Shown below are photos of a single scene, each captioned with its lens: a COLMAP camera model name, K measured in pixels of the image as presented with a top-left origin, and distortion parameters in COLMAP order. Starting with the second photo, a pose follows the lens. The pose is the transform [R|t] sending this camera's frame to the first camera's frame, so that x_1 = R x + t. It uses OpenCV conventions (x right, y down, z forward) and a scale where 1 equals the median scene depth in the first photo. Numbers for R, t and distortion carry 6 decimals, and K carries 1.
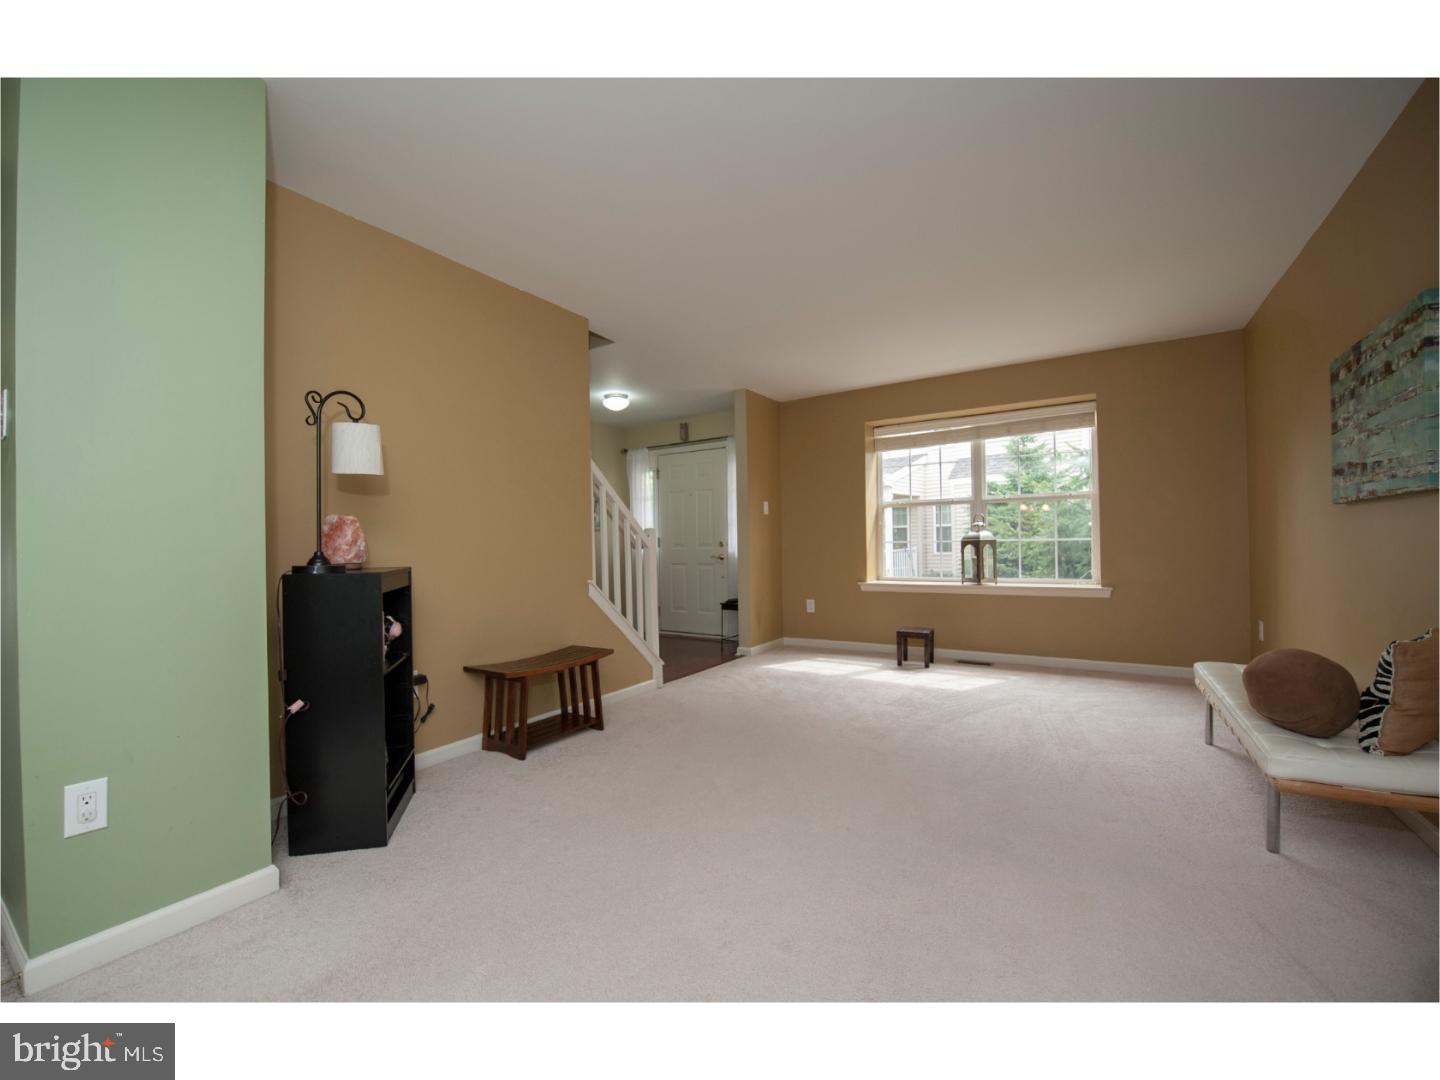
lens RADIAL K [[587.9, 0, 717.4], [0, 587.9, 536.3], [0, 0, 1]] dist [-0.003593, -0.000305]
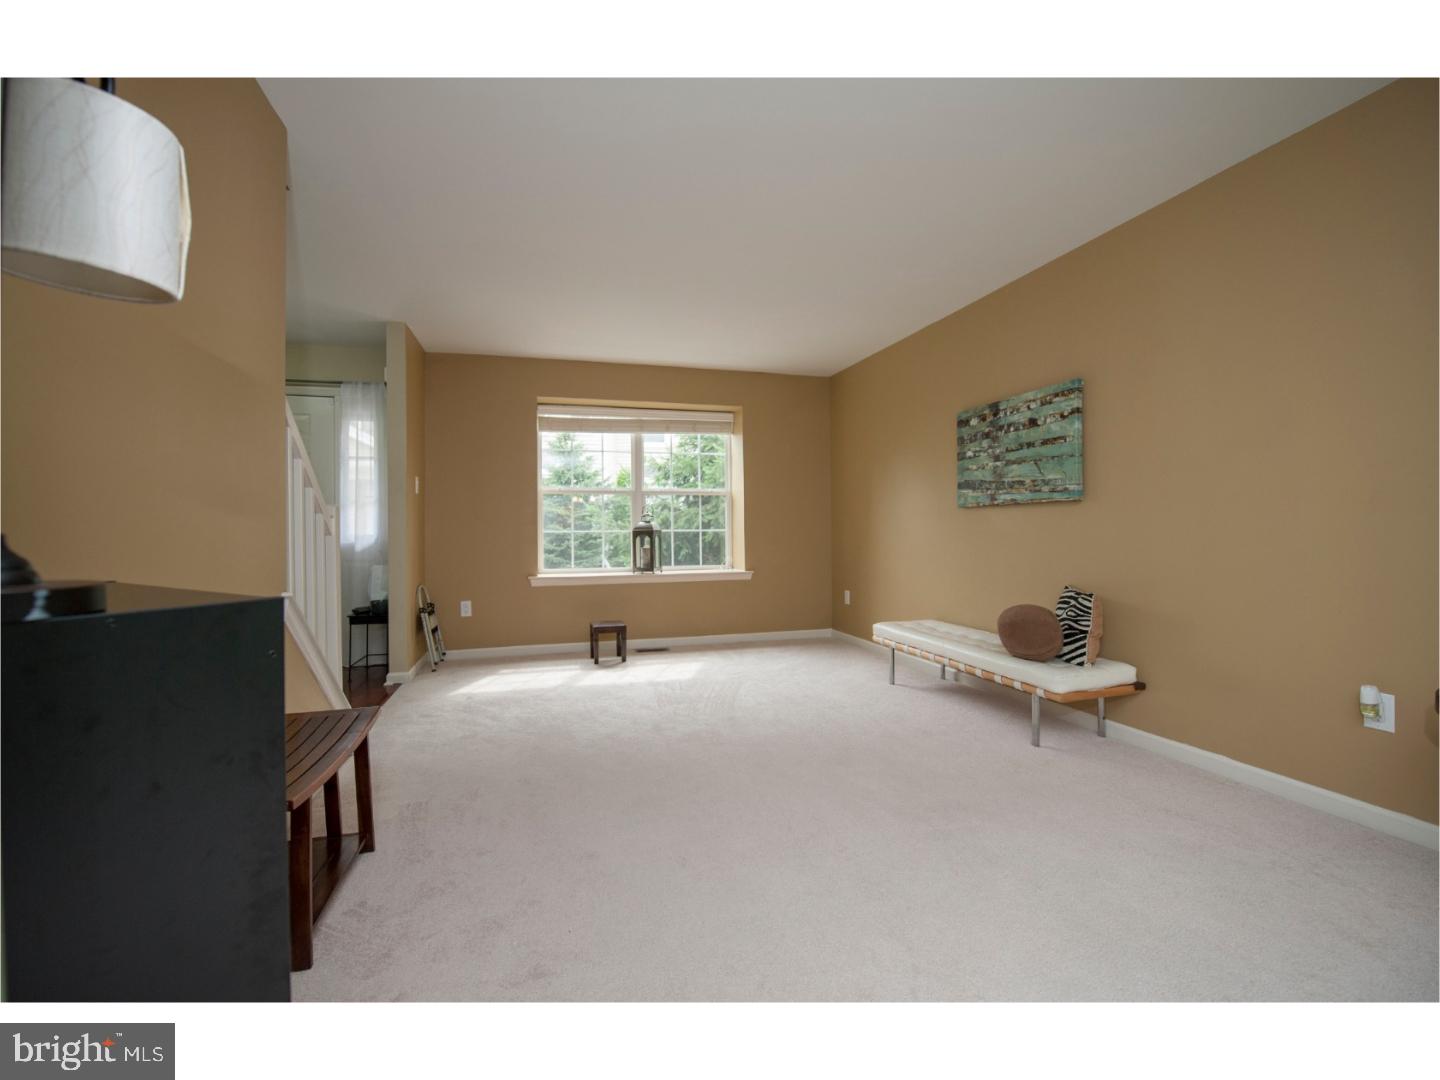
lens RADIAL K [[591.6, 0, 718.2], [0, 591.6, 524.3], [0, 0, 1]] dist [-0.001714, -0.000101]
pose [[0.680254, 0.018387, 0.732746, -0.270120], [-0.013492, 0.999830, -0.012563, 0.008817], [-0.732853, -0.001340, 0.680386, 0.240947]]
